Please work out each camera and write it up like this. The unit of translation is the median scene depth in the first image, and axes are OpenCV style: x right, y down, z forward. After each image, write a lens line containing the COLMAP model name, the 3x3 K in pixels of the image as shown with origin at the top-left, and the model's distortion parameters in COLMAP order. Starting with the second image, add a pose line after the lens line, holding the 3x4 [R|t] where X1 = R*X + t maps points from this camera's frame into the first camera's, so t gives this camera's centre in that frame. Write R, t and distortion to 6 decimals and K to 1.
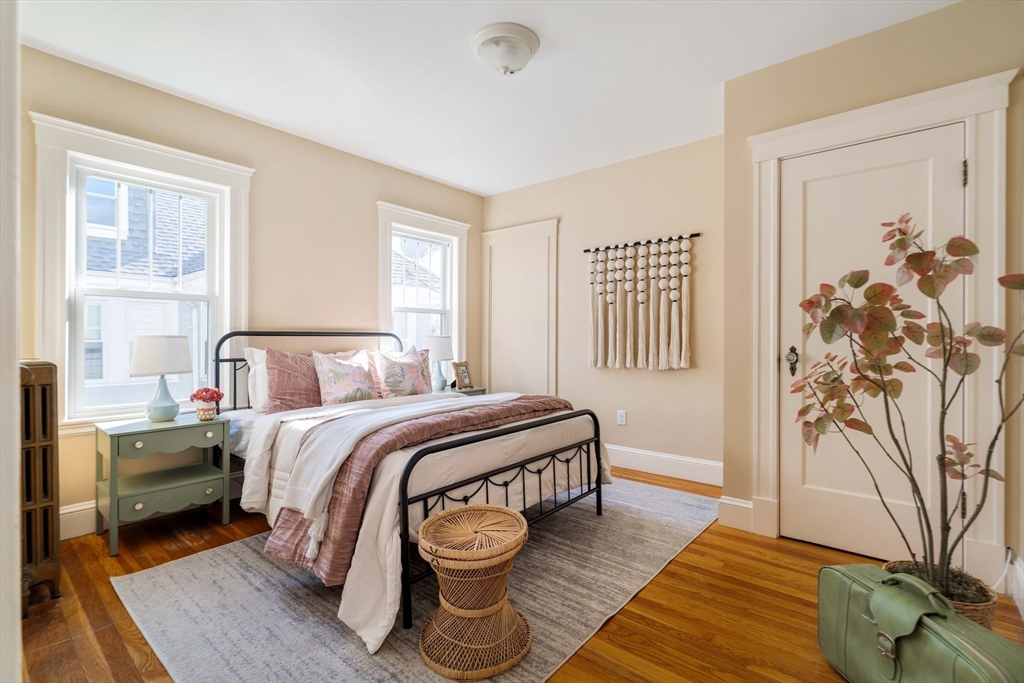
lens RADIAL K [[473.9, 0, 516.4], [0, 473.9, 342.4], [0, 0, 1]] dist [-0.008888, 0.003986]
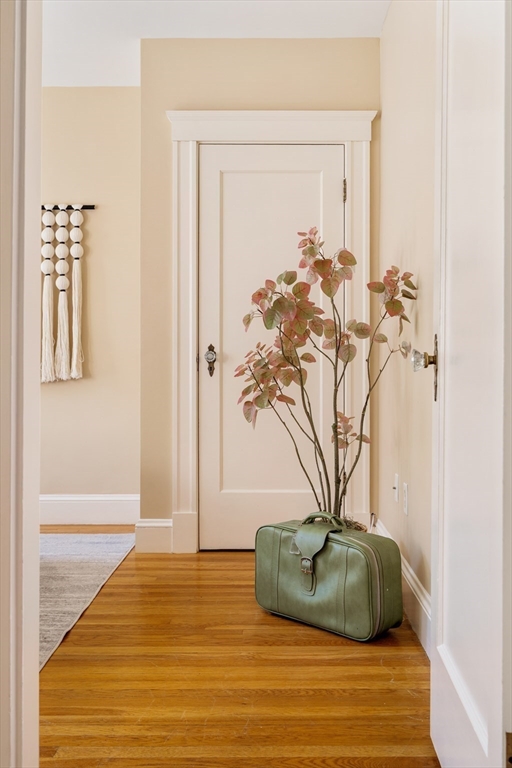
lens RADIAL K [[972.0, 0, 255.5], [0, 972.0, 382.9], [0, 0, 1]] dist [0.009226, 0.000000]
pose [[0.770777, -0.002401, 0.637101, -0.809613], [0.003126, 0.999995, -0.000013, 0.118496], [-0.637098, 0.002002, 0.770780, -0.763825]]
